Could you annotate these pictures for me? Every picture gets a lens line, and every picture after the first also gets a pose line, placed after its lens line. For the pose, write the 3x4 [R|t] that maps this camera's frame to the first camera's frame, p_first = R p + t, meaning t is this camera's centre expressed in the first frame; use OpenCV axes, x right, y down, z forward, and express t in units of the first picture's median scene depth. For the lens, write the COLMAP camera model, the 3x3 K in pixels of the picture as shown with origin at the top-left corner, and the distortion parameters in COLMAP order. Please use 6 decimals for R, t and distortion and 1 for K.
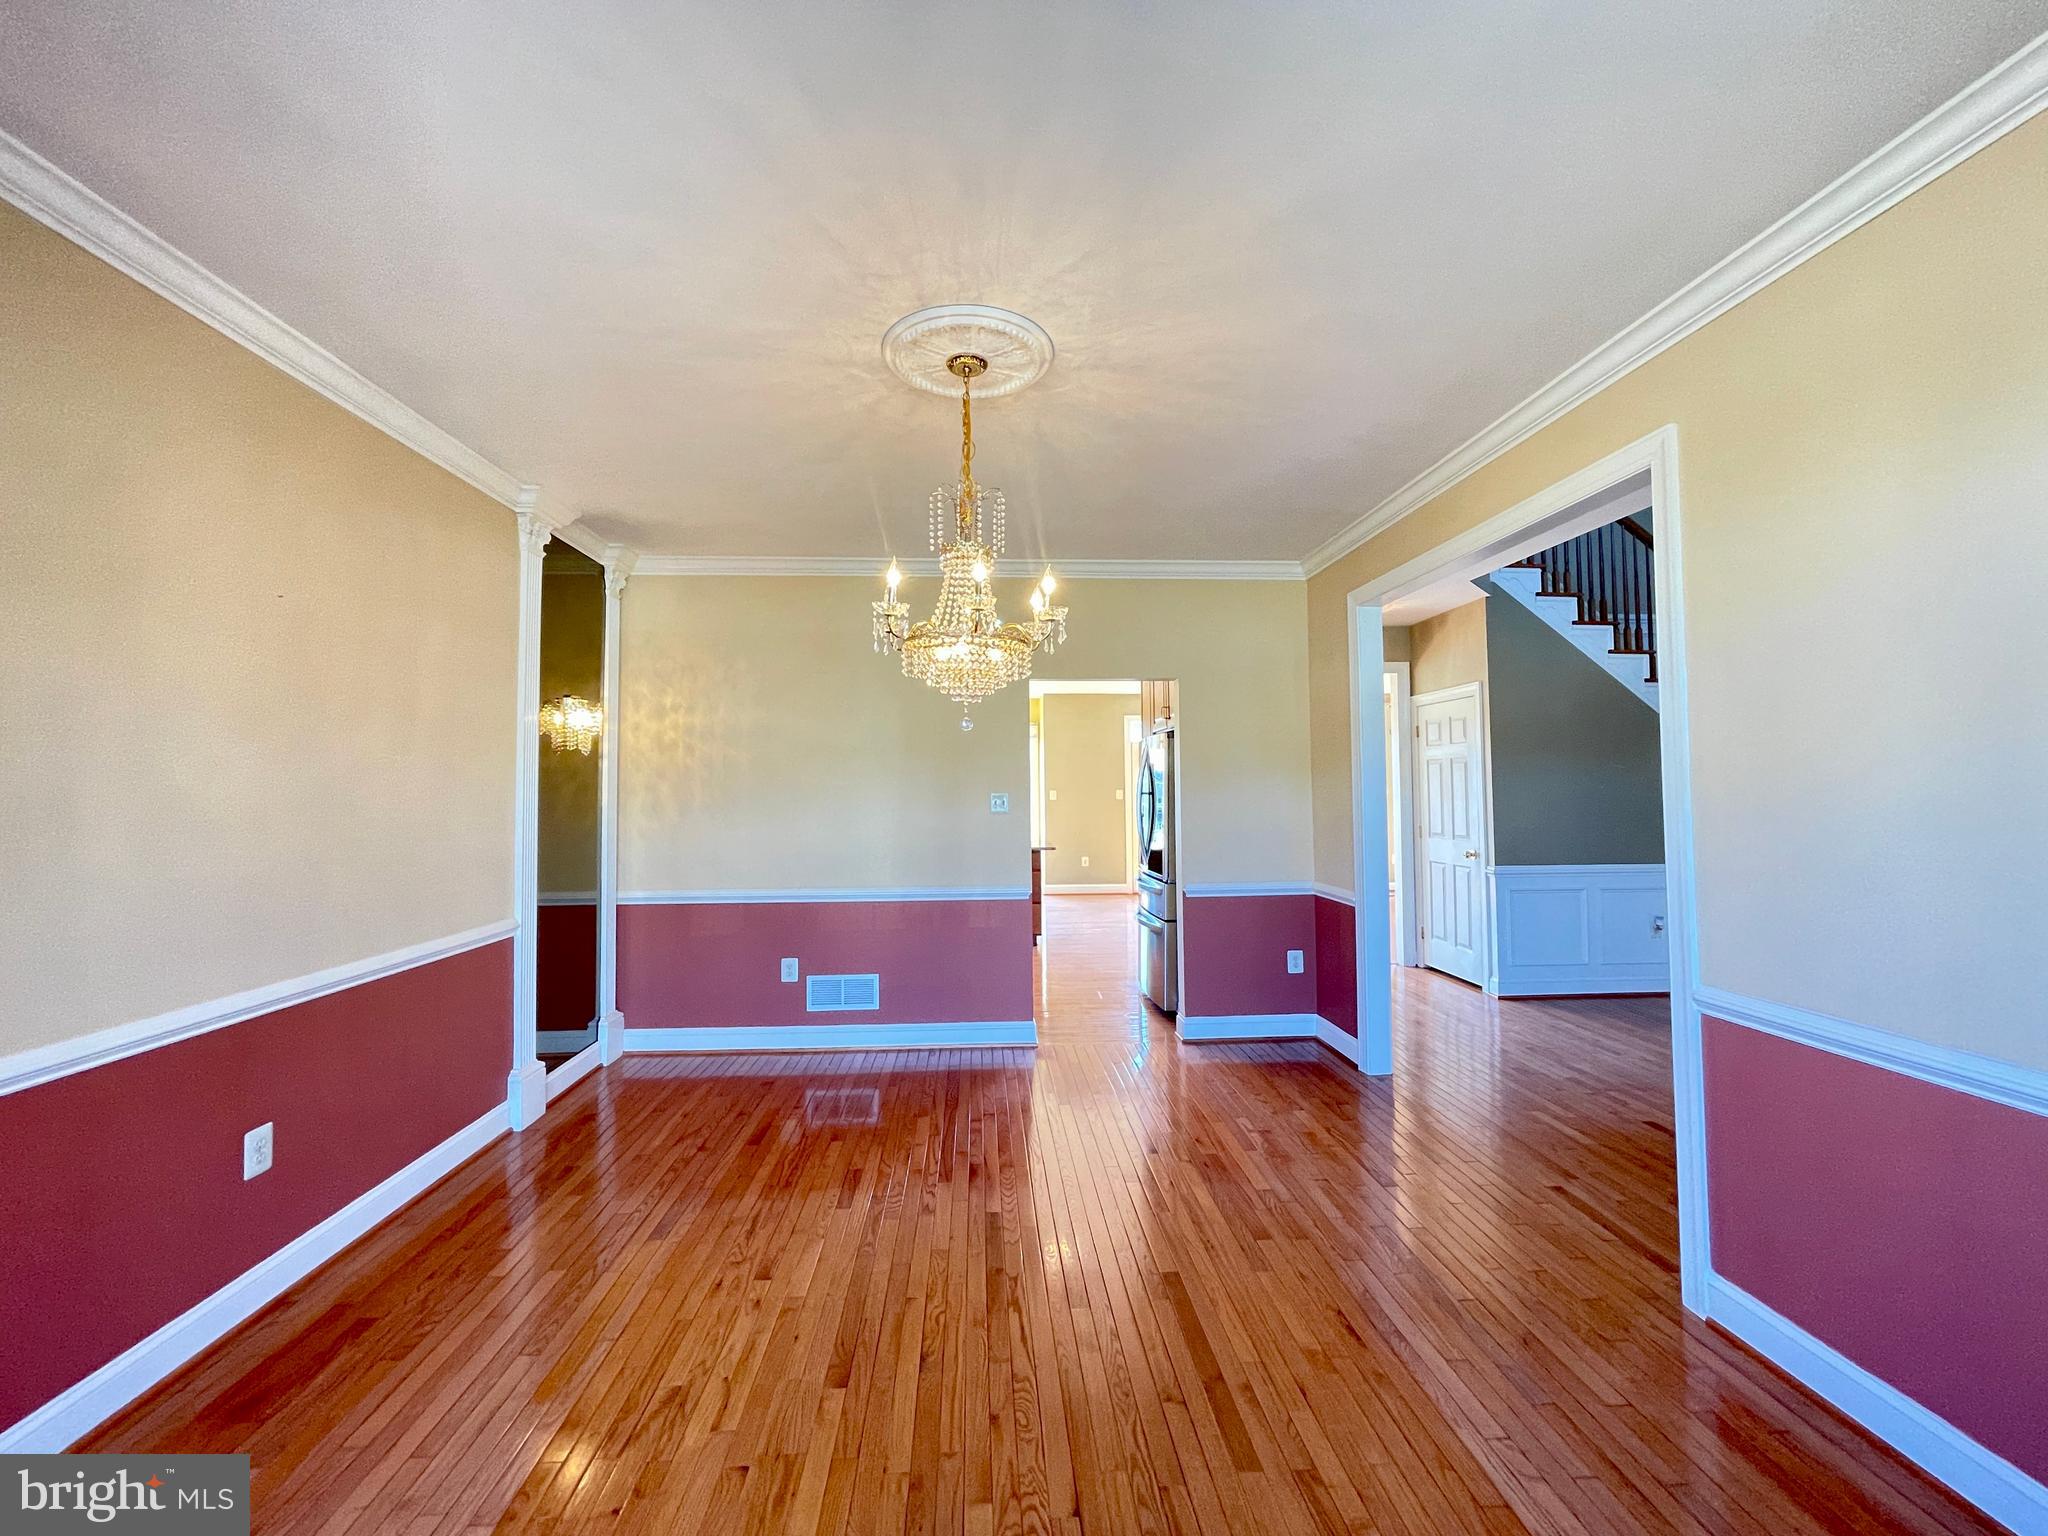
lens RADIAL K [[849.5, 0, 1020.2], [0, 849.5, 763.1], [0, 0, 1]] dist [0.009942, -0.000292]
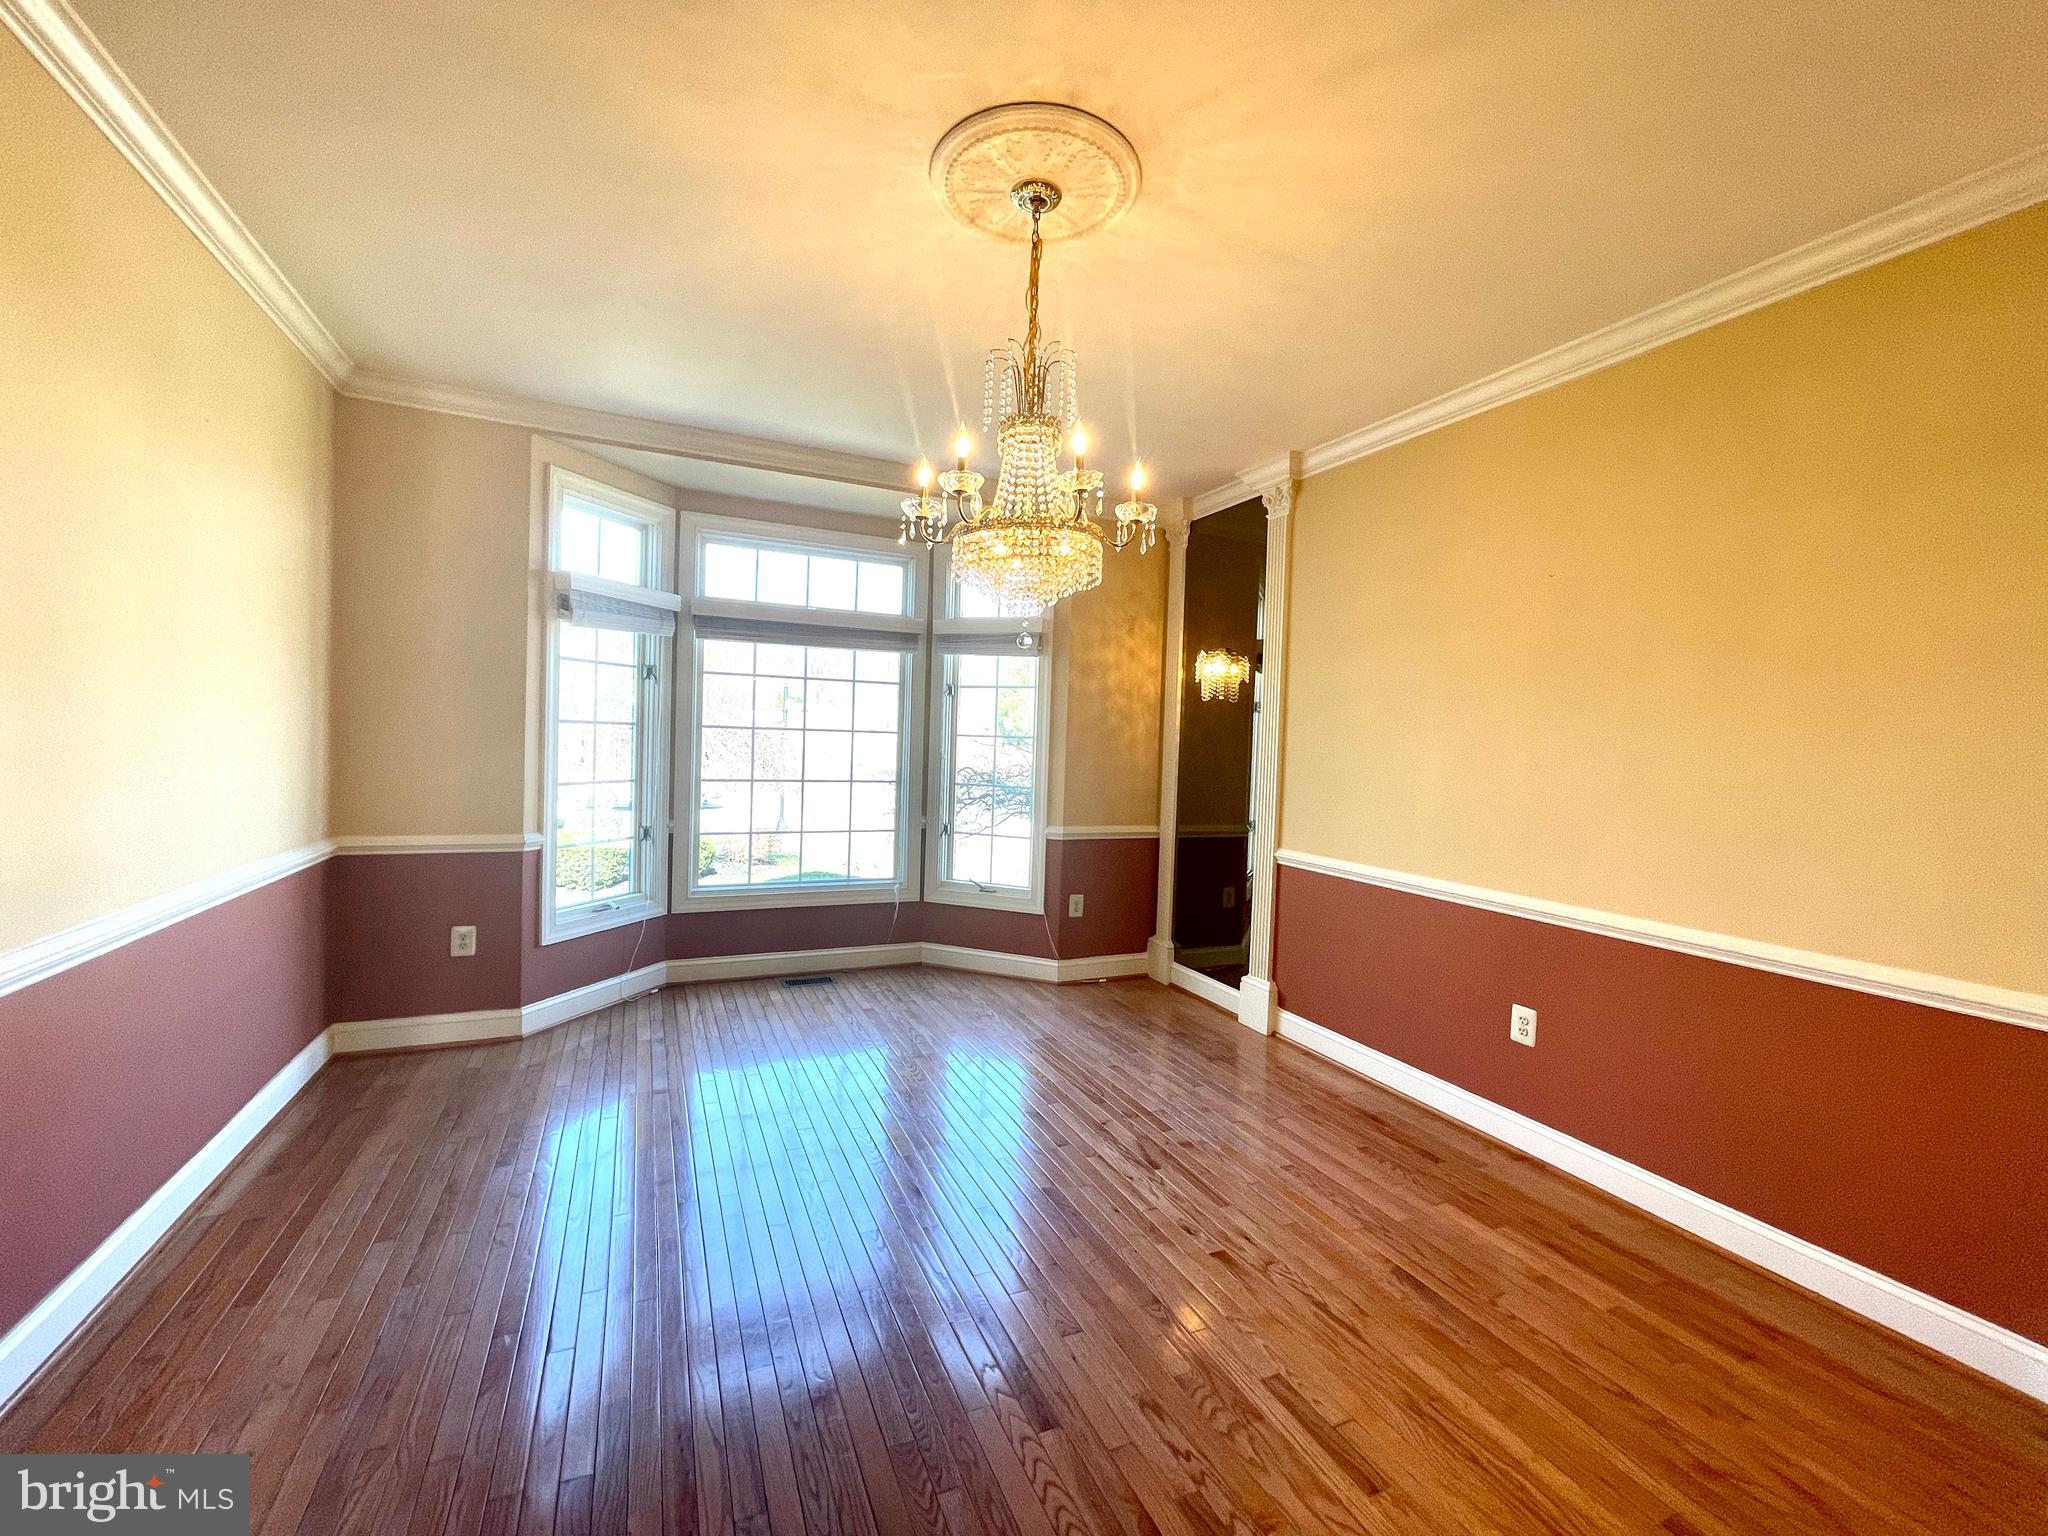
lens RADIAL K [[849.5, 0, 1020.2], [0, 849.5, 763.1], [0, 0, 1]] dist [0.009942, -0.000292]
pose [[-0.934397, -0.013110, -0.355993, 0.236646], [-0.014089, 0.999901, 0.000157, 0.072359], [0.355955, 0.005163, -0.934489, 1.781985]]
